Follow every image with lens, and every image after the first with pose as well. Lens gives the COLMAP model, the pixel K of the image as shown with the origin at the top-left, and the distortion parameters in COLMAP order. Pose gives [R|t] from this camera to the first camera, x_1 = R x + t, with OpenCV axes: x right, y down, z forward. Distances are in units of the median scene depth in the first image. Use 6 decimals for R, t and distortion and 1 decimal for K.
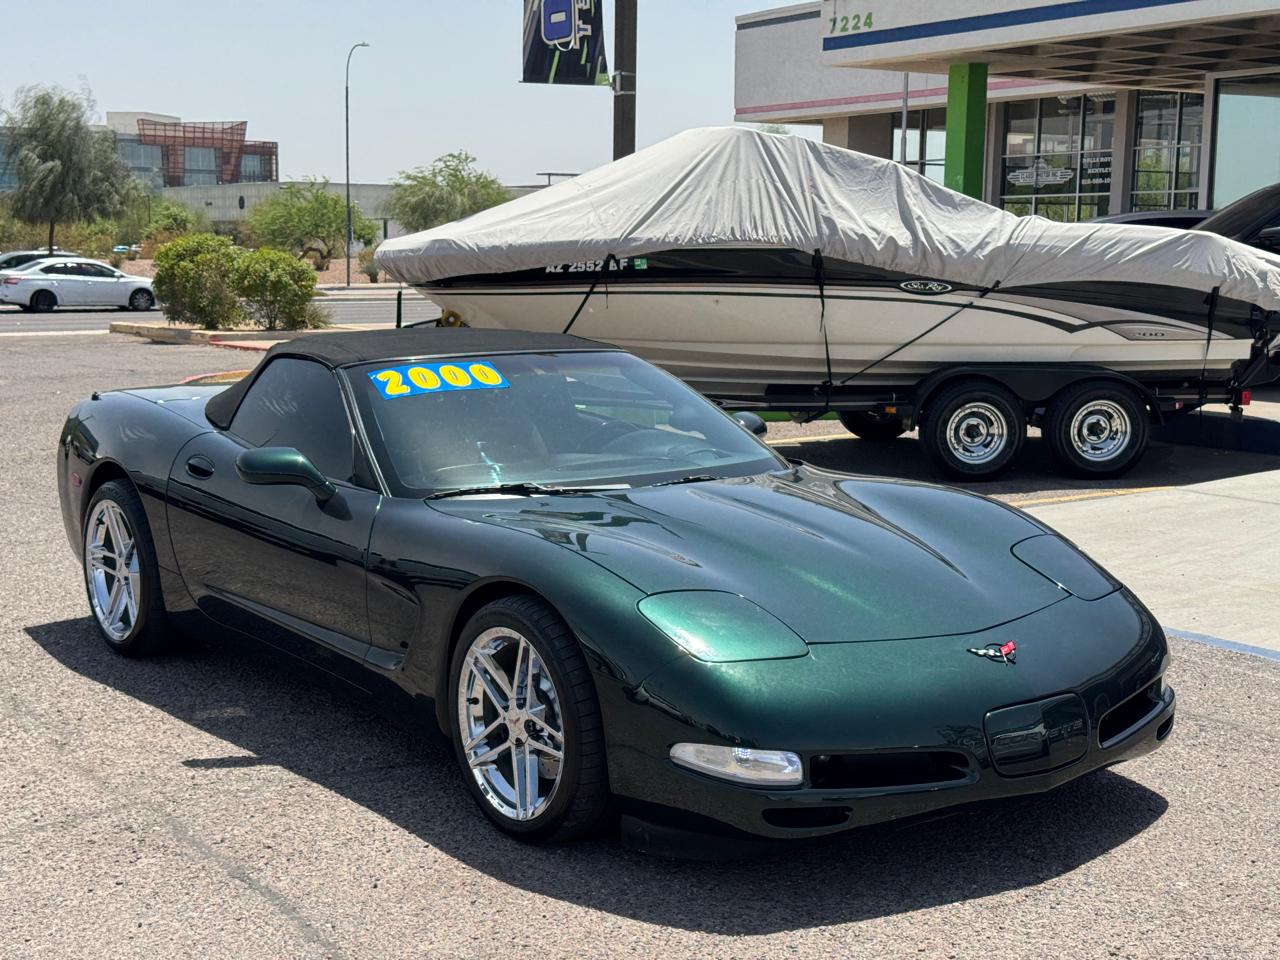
lens RADIAL K [[1768.0, 0, 631.8], [0, 1768.0, 478.3], [0, 0, 1]] dist [0.199700, -0.441041]
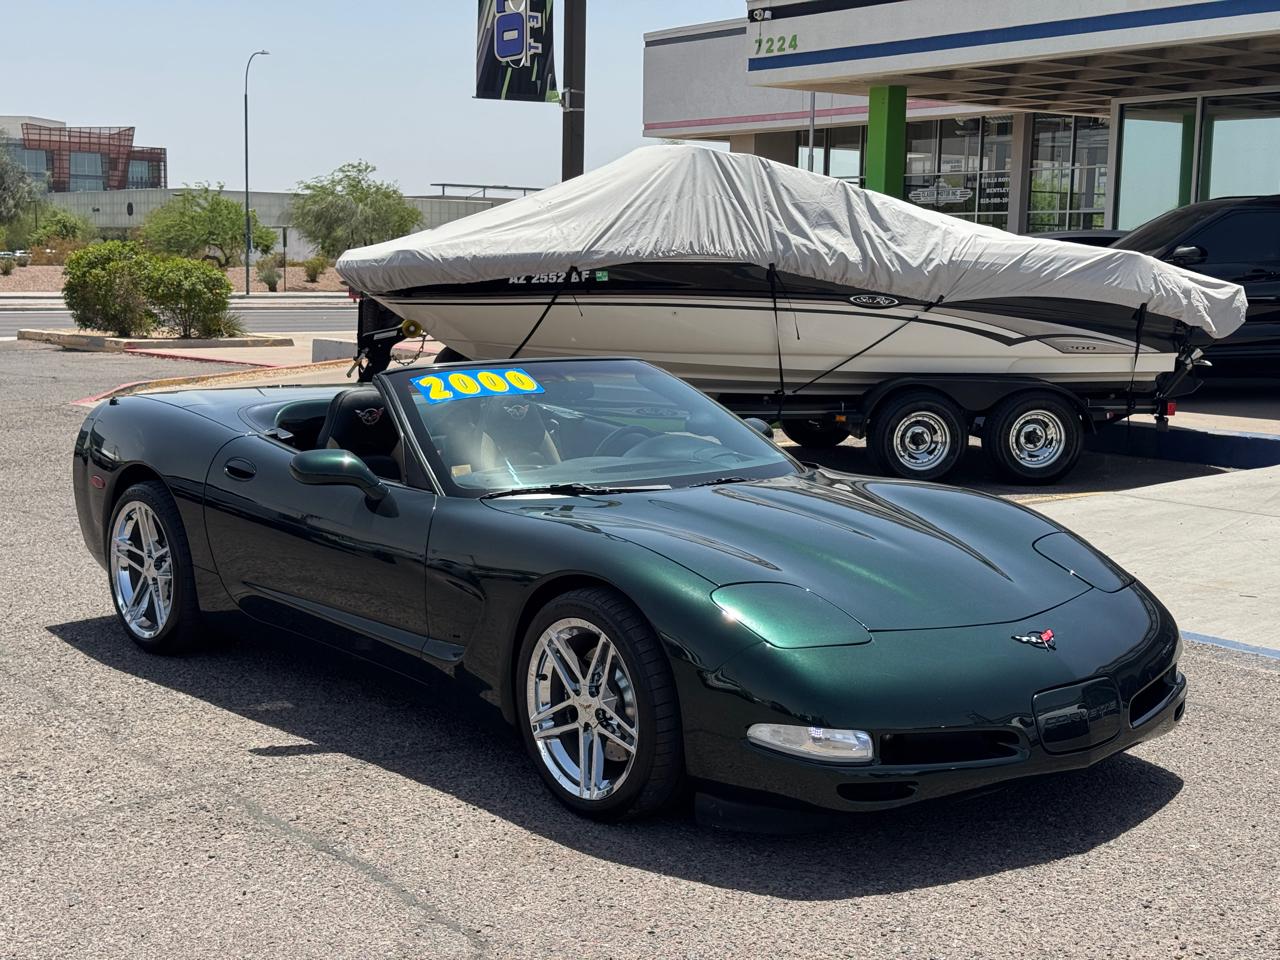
lens RADIAL K [[1757.5, 0, 640.0], [0, 1757.5, 480.0], [0, 0, 1]] dist [0.191623, -0.402326]
pose [[0.997902, 0.001494, 0.064732, -0.038628], [-0.001169, 0.999987, -0.005055, 0.003054], [-0.064738, 0.004969, 0.997890, -0.025247]]
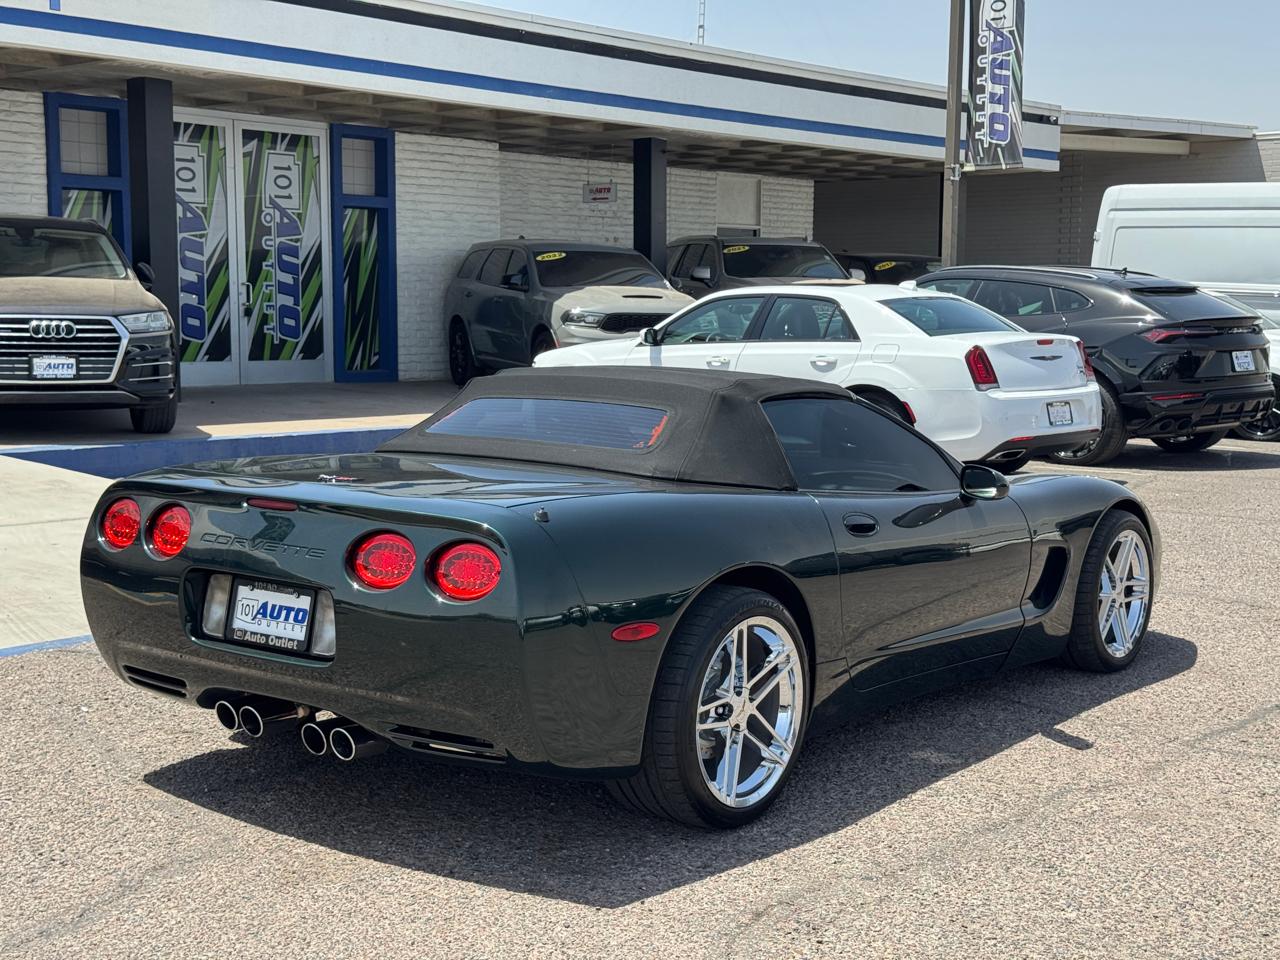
lens RADIAL K [[1783.7, 0, 644.7], [0, 1783.7, 480.8], [0, 0, 1]] dist [0.194756, -0.446564]
pose [[-0.267324, -0.106136, 0.957744, -0.570965], [0.115615, 0.983203, 0.141228, -0.088704], [-0.956646, 0.148483, -0.250562, 0.709103]]
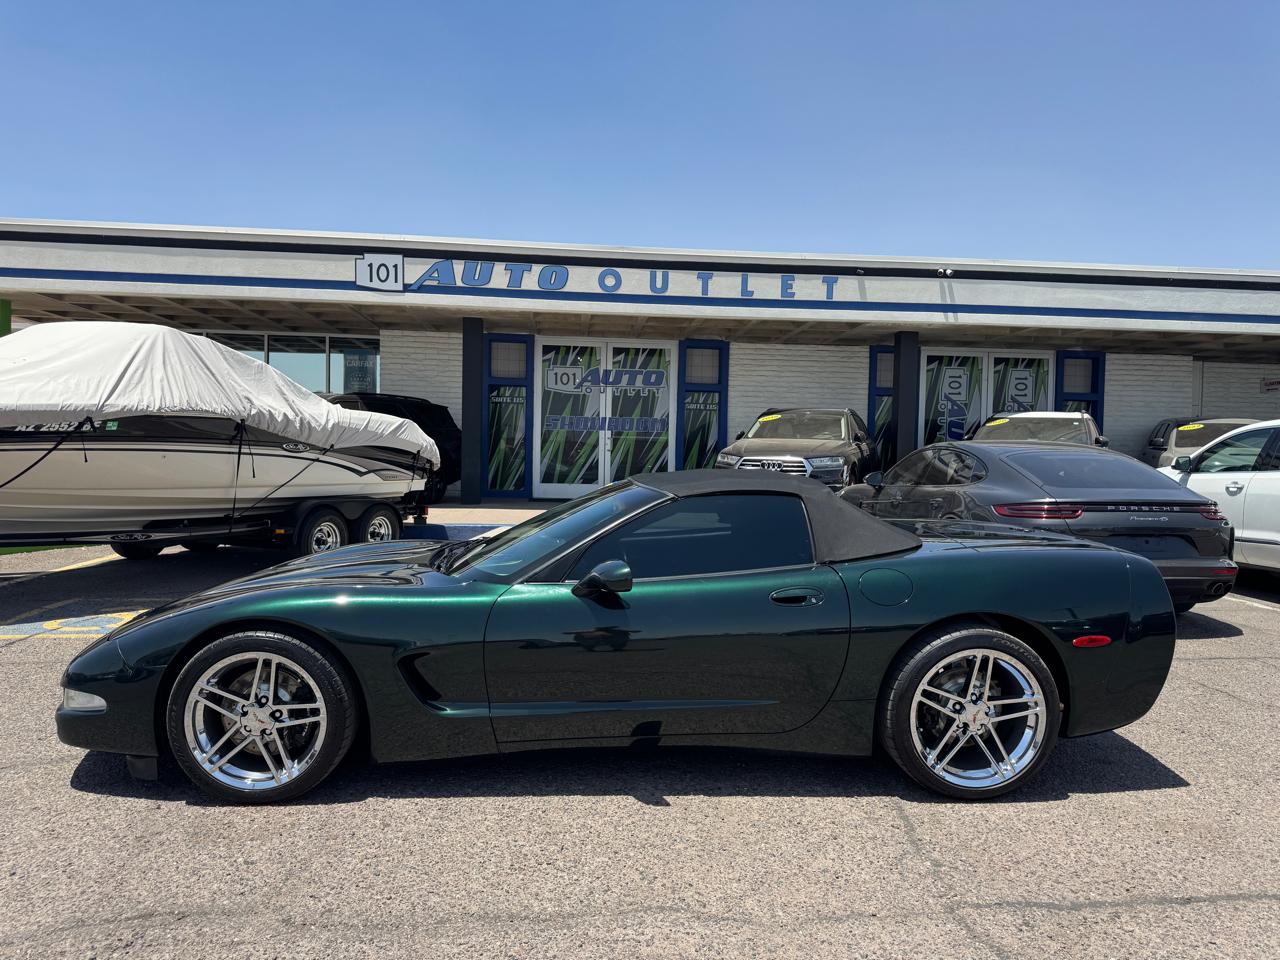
lens RADIAL K [[900.4, 0, 634.2], [0, 900.4, 482.4], [0, 0, 1]] dist [0.031845, -0.037448]
pose [[0.485560, -0.025571, 0.873829, -0.359266], [0.096172, 0.995068, -0.024321, -0.032257], [-0.868897, 0.095847, 0.485624, 0.384554]]
